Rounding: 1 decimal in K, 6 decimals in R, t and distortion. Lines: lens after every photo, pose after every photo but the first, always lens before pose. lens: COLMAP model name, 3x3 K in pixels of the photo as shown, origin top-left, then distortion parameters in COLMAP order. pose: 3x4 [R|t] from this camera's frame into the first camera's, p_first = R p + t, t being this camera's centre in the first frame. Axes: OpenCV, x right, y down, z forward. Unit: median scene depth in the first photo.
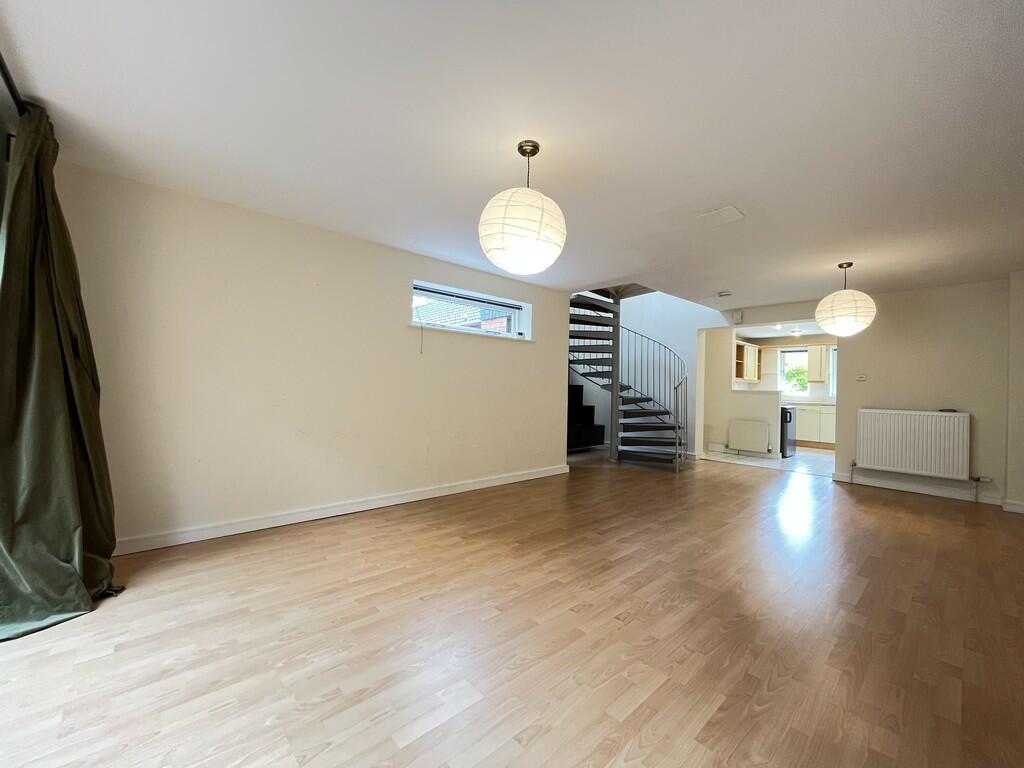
lens RADIAL K [[412.9, 0, 512.0], [0, 412.9, 384.0], [0, 0, 1]] dist [-0.003973, 0.000189]
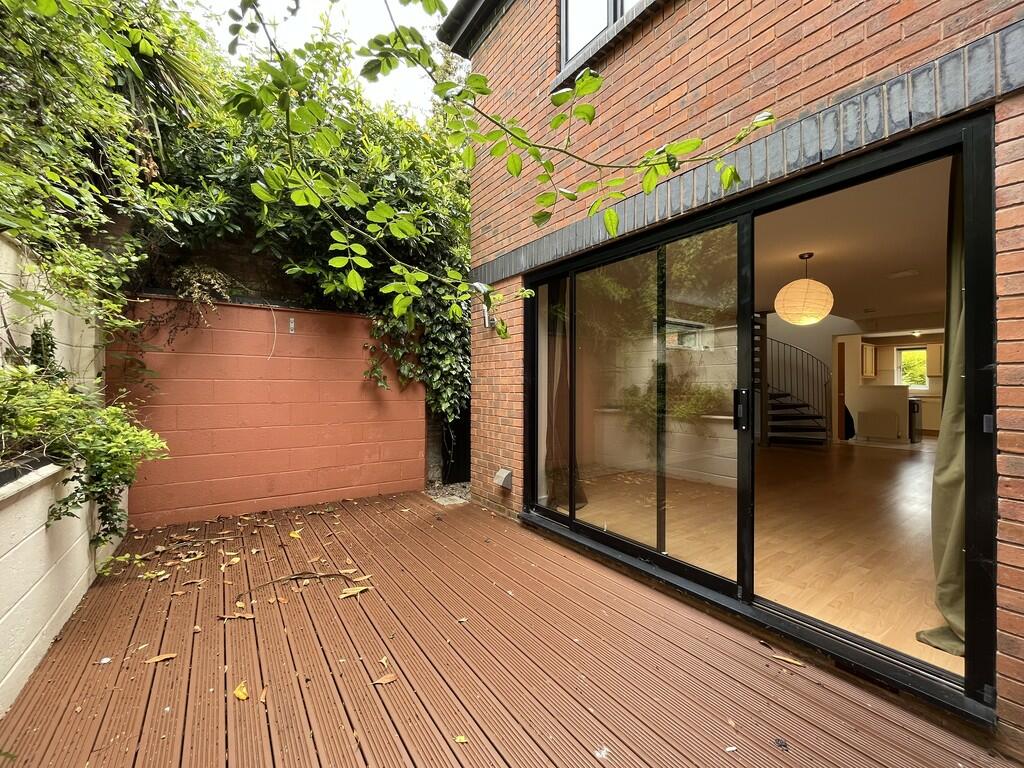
lens RADIAL K [[412.9, 0, 512.0], [0, 412.9, 384.0], [0, 0, 1]] dist [-0.003973, 0.000189]
pose [[0.992026, -0.018684, -0.124641, -0.316965], [0.019108, 0.999815, 0.002208, -0.011935], [0.124577, -0.004572, 0.992199, -0.295527]]
